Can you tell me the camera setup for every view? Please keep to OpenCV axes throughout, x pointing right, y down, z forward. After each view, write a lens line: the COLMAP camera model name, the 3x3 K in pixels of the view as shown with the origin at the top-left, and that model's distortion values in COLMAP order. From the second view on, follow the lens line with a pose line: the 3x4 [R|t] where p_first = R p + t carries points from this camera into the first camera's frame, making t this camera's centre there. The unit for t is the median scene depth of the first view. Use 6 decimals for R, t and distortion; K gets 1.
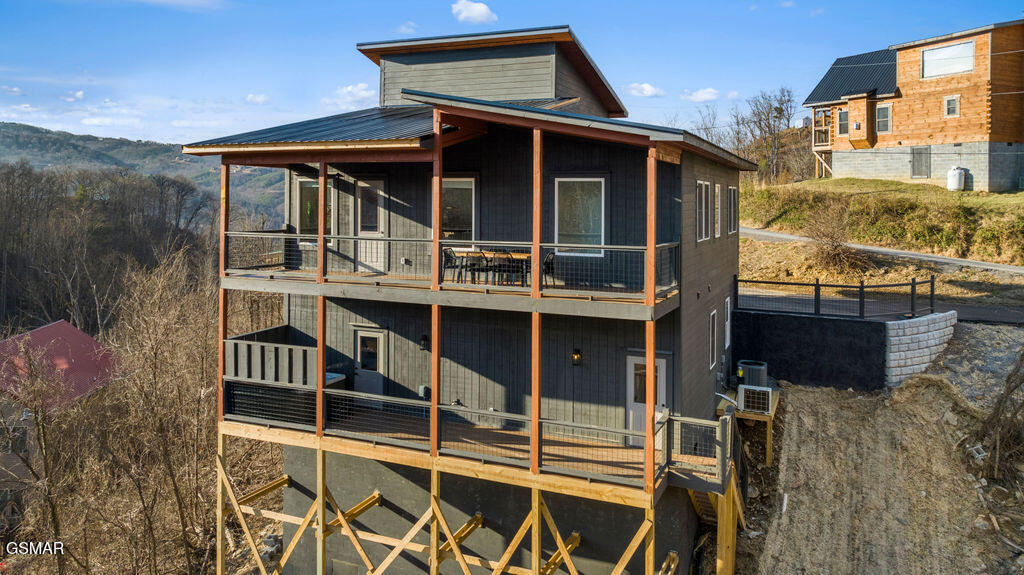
lens RADIAL K [[744.8, 0, 508.2], [0, 744.8, 215.9], [0, 0, 1]] dist [-0.001743, 0.001718]
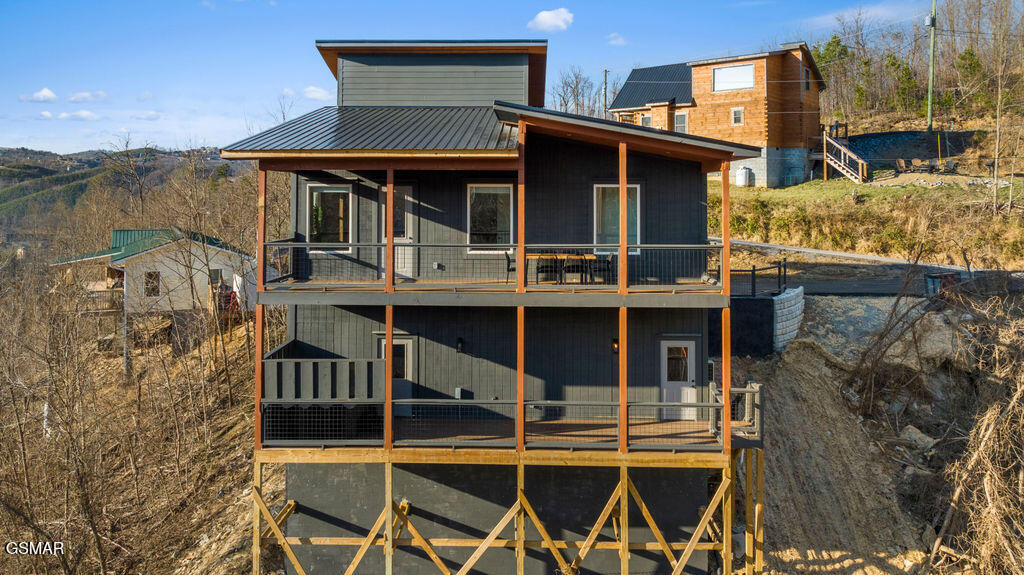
lens RADIAL K [[761.0, 0, 513.4], [0, 761.0, 193.5], [0, 0, 1]] dist [-0.000118, 0.001534]
pose [[0.925744, -0.008279, 0.378060, -0.418098], [0.015142, 0.999770, -0.015184, -0.019678], [-0.377848, 0.019781, 0.925656, 0.003992]]
